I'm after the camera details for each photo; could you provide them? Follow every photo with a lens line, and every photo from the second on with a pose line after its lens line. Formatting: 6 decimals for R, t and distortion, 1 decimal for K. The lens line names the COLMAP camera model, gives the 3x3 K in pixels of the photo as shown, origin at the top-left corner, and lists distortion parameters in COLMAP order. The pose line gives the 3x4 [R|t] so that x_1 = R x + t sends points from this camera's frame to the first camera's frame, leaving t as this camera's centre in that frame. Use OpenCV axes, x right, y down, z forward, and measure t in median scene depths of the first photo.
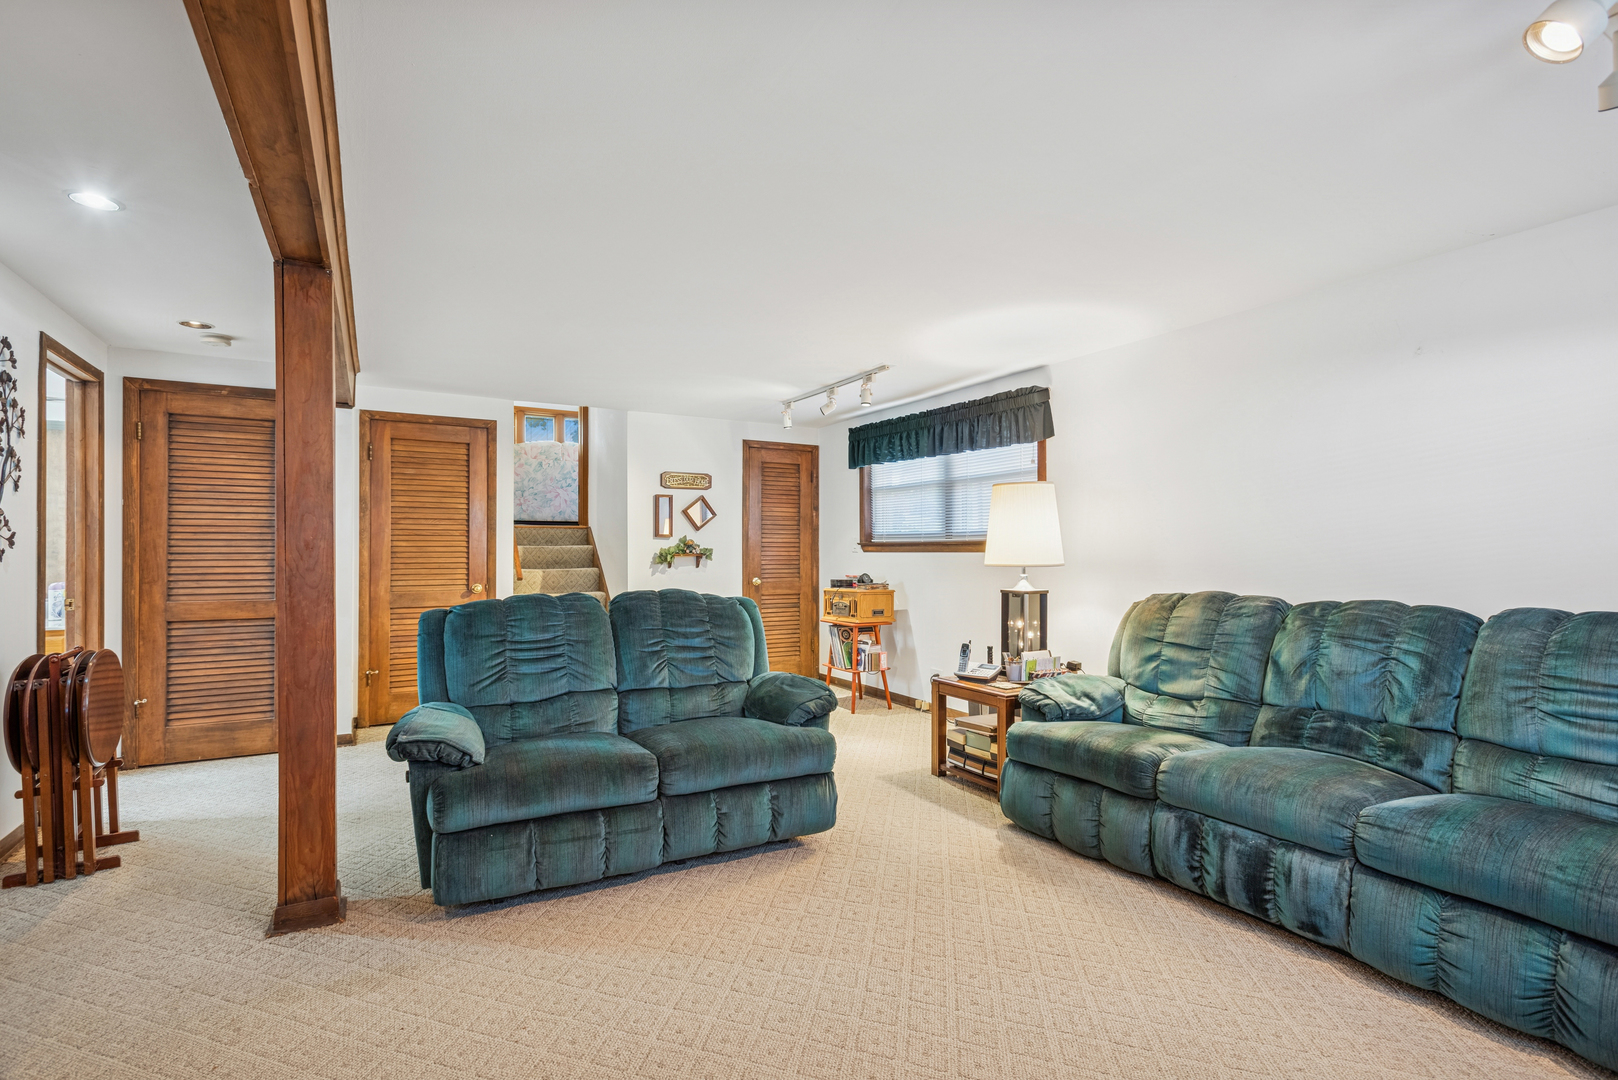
lens RADIAL K [[756.9, 0, 799.3], [0, 756.9, 547.6], [0, 0, 1]] dist [-0.000451, -0.001035]
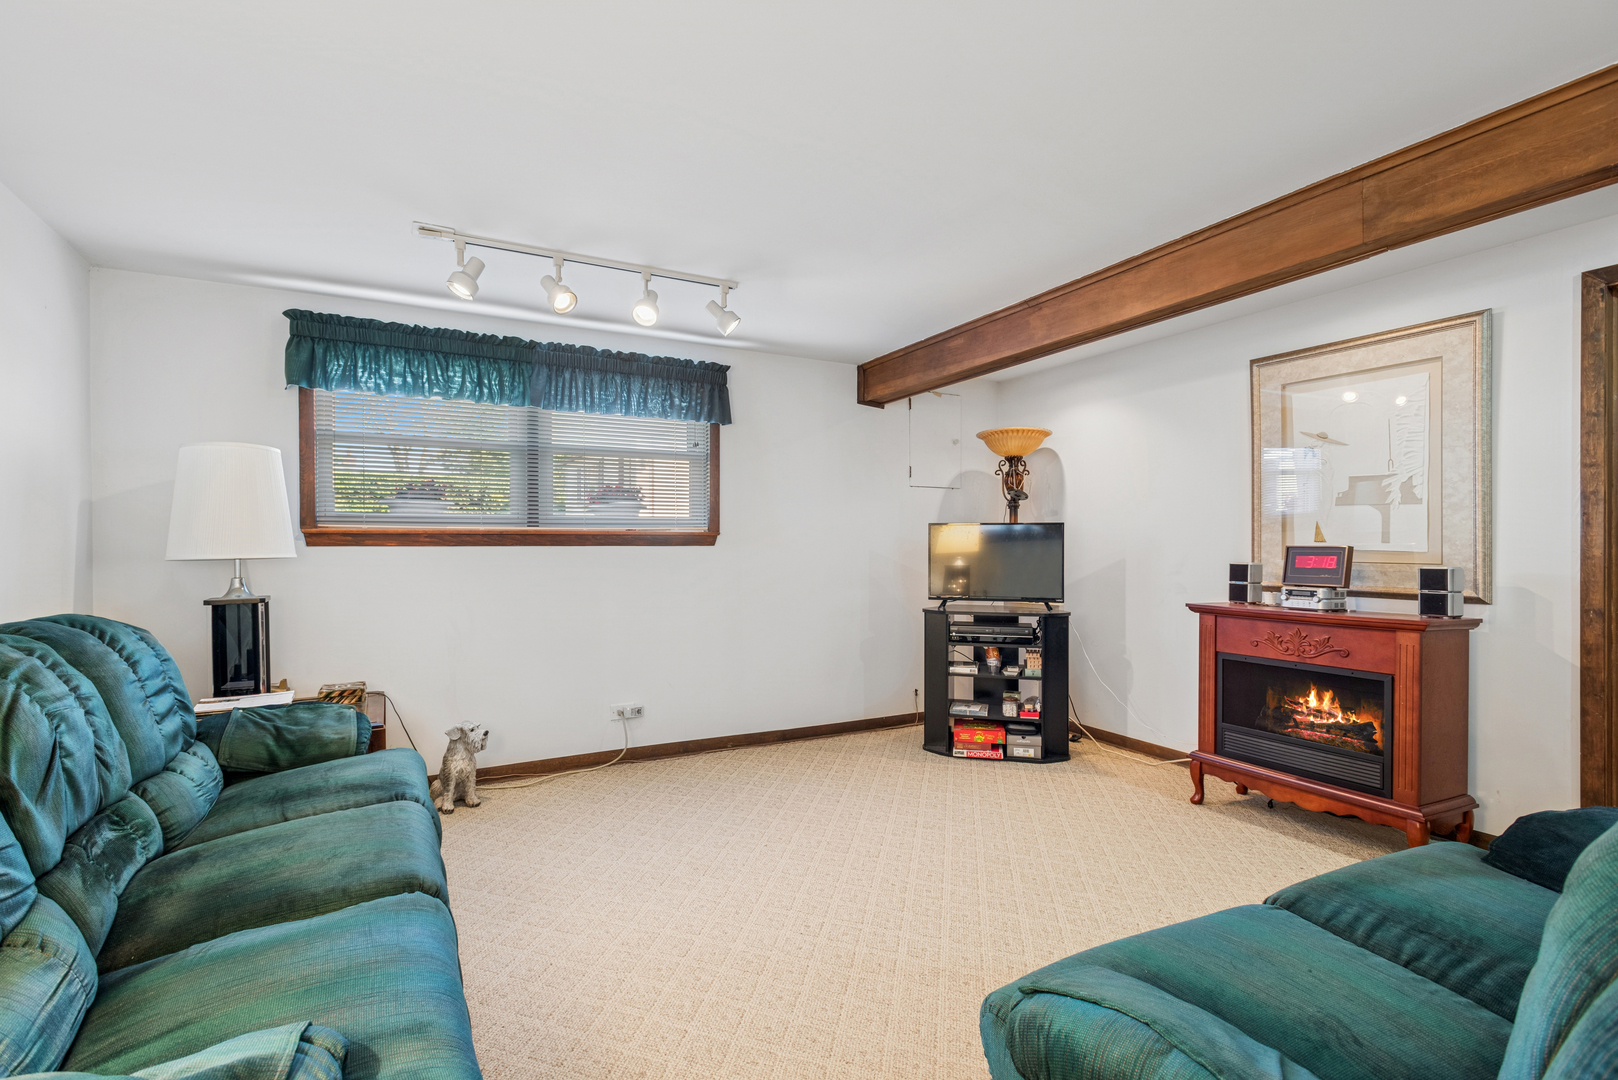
lens RADIAL K [[756.9, 0, 799.3], [0, 756.9, 547.6], [0, 0, 1]] dist [-0.000451, -0.001035]
pose [[0.020888, -0.011715, 0.999713, -0.478760], [-0.001096, 0.999930, 0.011740, -0.000088], [-0.999781, -0.001341, 0.020874, 0.679294]]
